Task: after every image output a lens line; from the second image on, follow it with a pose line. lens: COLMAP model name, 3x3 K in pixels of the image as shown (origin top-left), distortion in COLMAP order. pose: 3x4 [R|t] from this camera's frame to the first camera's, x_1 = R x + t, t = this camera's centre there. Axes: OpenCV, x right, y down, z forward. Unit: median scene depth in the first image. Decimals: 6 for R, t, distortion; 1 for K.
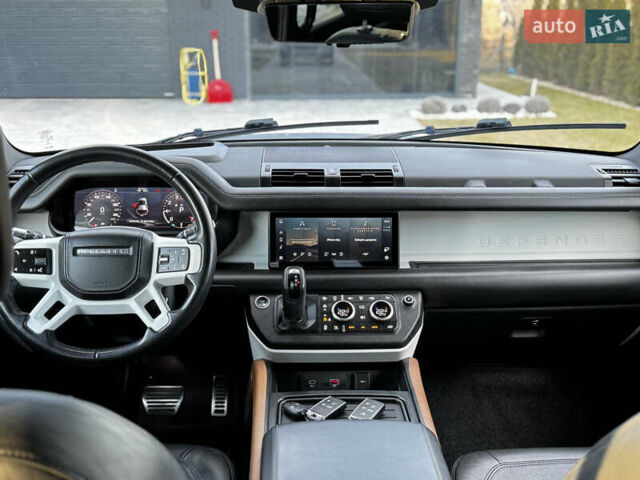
lens RADIAL K [[696.8, 0, 320.0], [0, 696.8, 240.0], [0, 0, 1]] dist [0.104408, 0.000387]
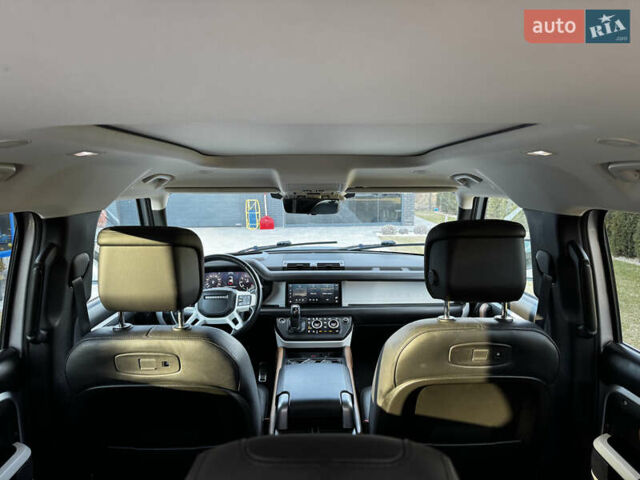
lens RADIAL K [[429.7, 0, 320.0], [0, 429.7, 240.0], [0, 0, 1]] dist [0.084547, 0.000078]
pose [[0.999815, -0.007137, -0.017836, 0.067584], [0.004147, 0.986724, -0.162355, 0.055602], [0.018758, 0.162251, 0.986571, -0.425080]]
